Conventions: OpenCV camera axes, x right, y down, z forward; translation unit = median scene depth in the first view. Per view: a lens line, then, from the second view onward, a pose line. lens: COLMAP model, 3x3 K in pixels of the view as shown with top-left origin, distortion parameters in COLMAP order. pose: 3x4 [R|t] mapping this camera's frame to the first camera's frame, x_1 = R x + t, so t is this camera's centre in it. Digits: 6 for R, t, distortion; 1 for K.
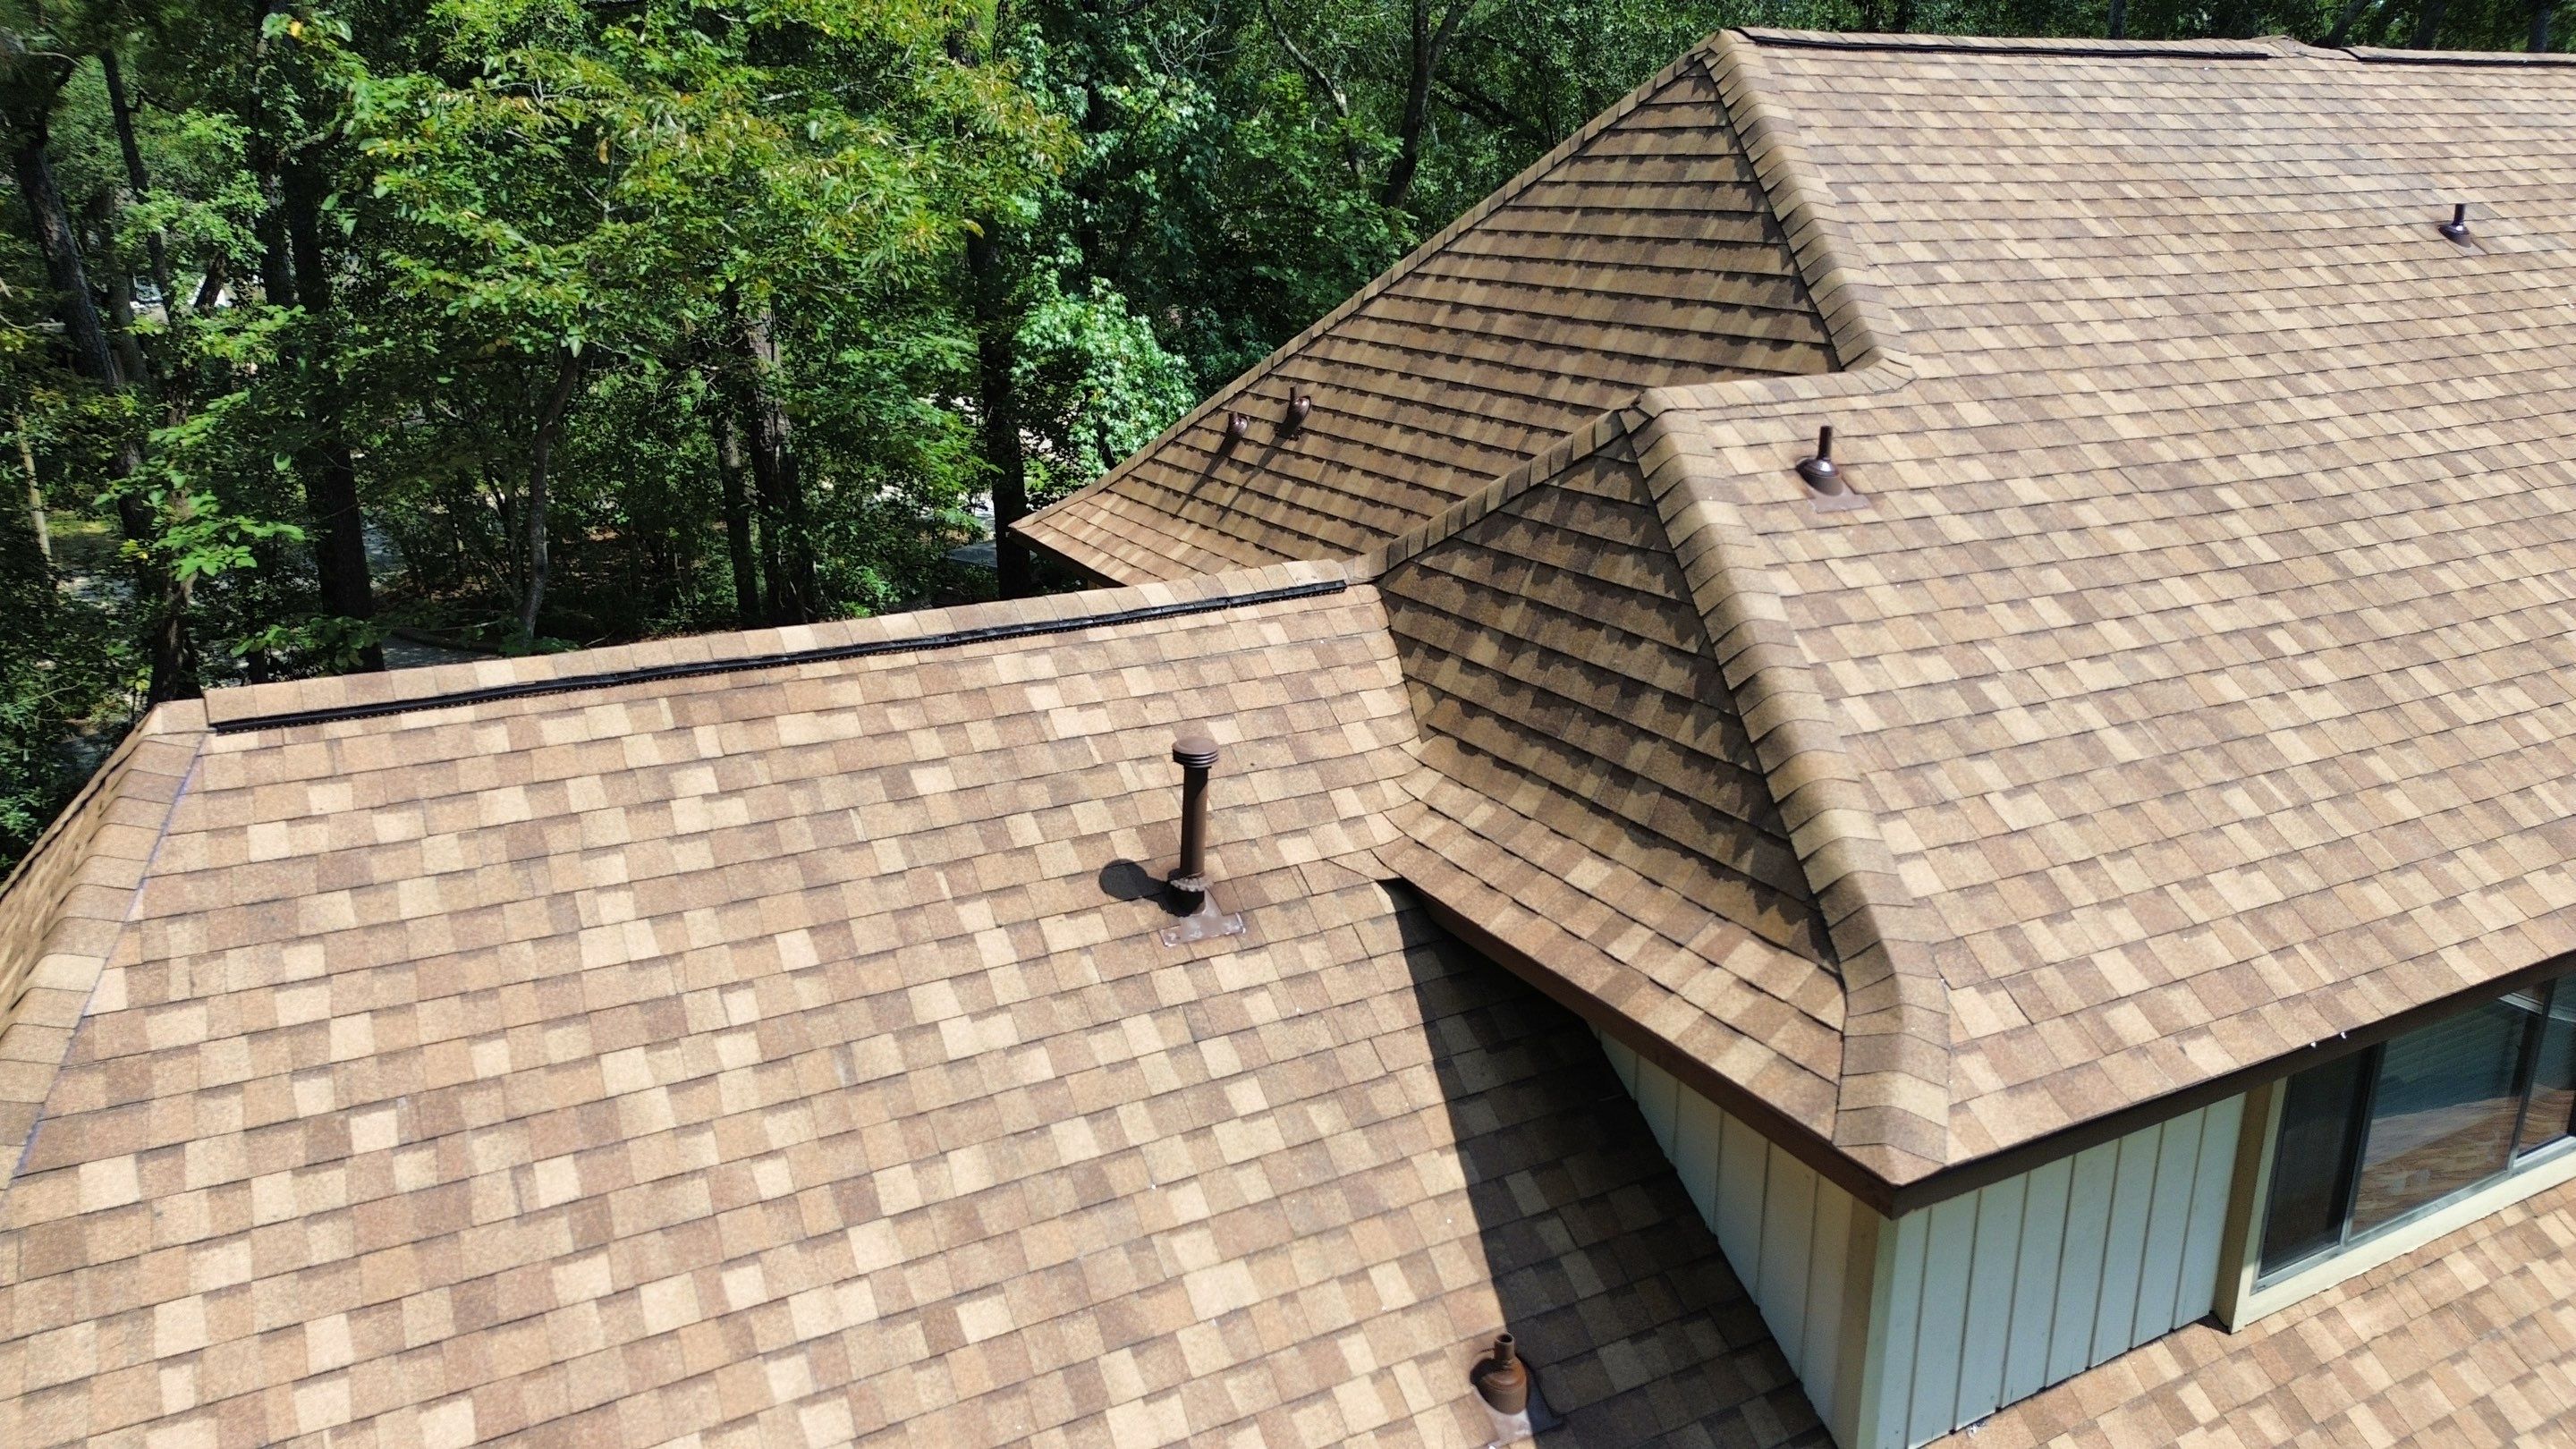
lens RADIAL K [[1819.4, 0, 1298.9], [0, 1819.4, 716.2], [0, 0, 1]] dist [0.075073, -0.075118]
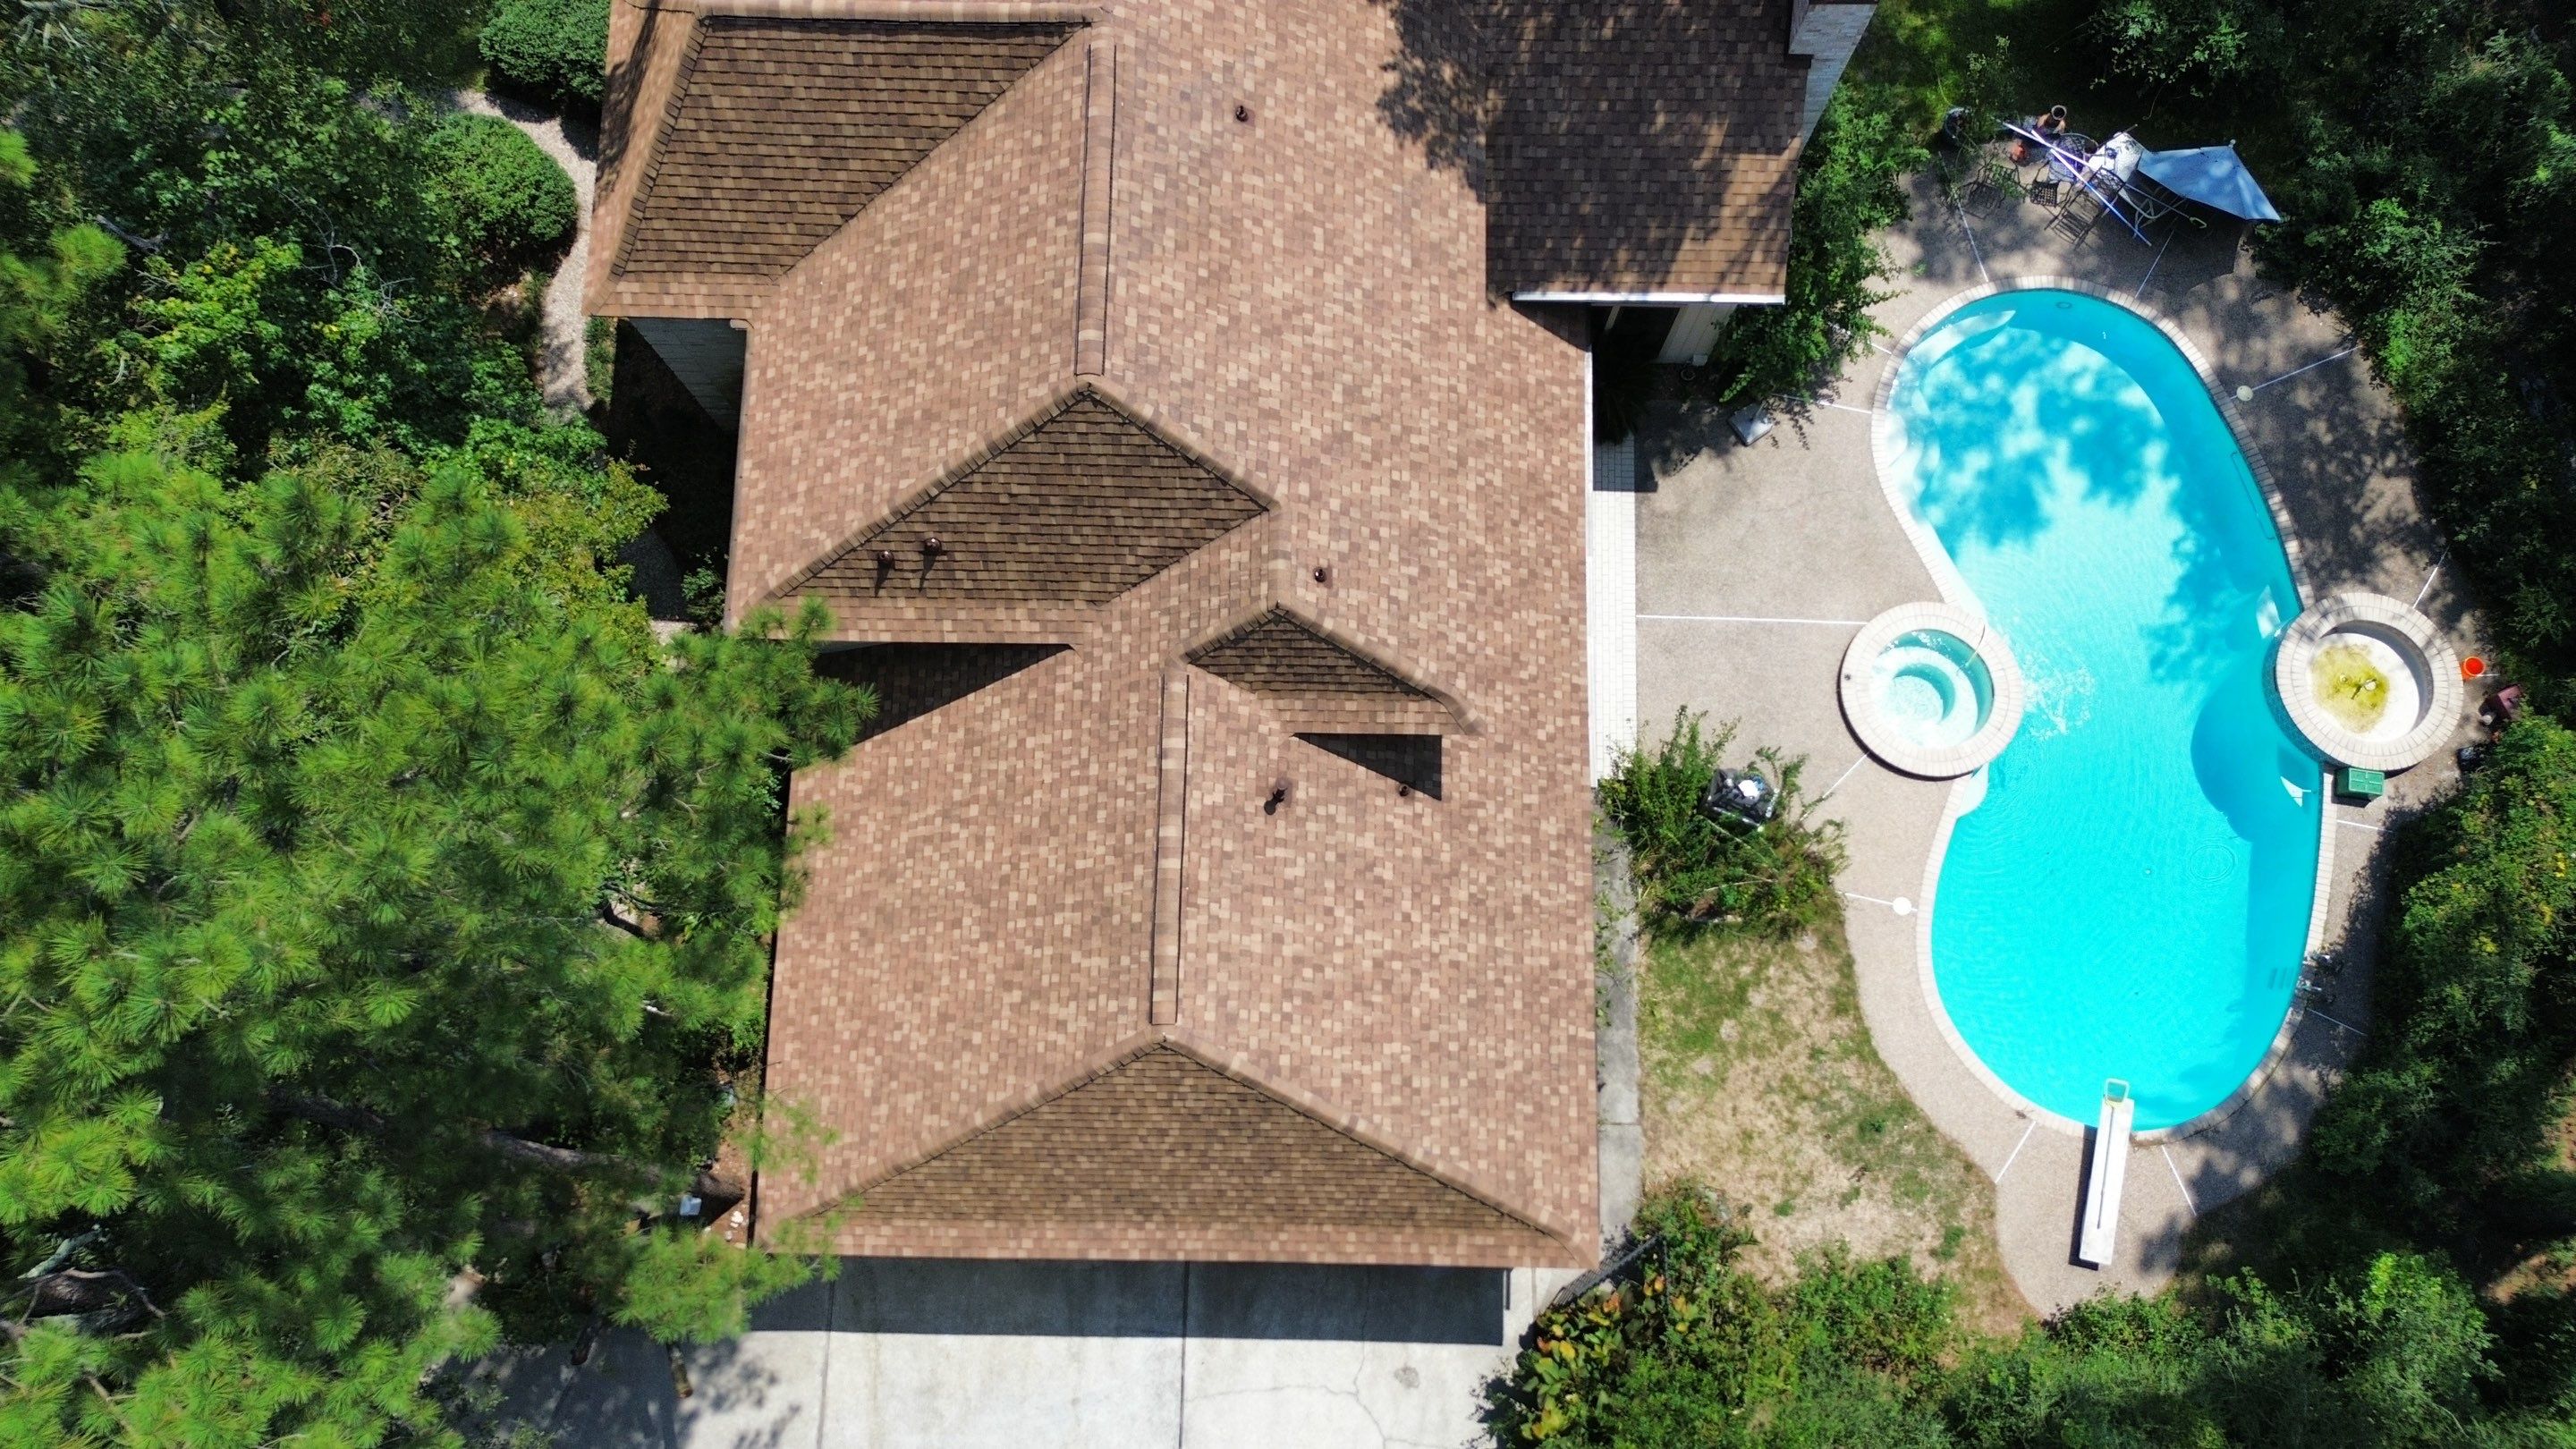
lens RADIAL K [[1871.5, 0, 1310.6], [0, 1871.5, 715.9], [0, 0, 1]] dist [0.058908, -0.001583]
pose [[0.502194, -0.845128, 0.183194, -0.466054], [0.249666, 0.344523, 0.904970, -2.639809], [-0.827930, -0.408733, 0.384017, -0.301706]]
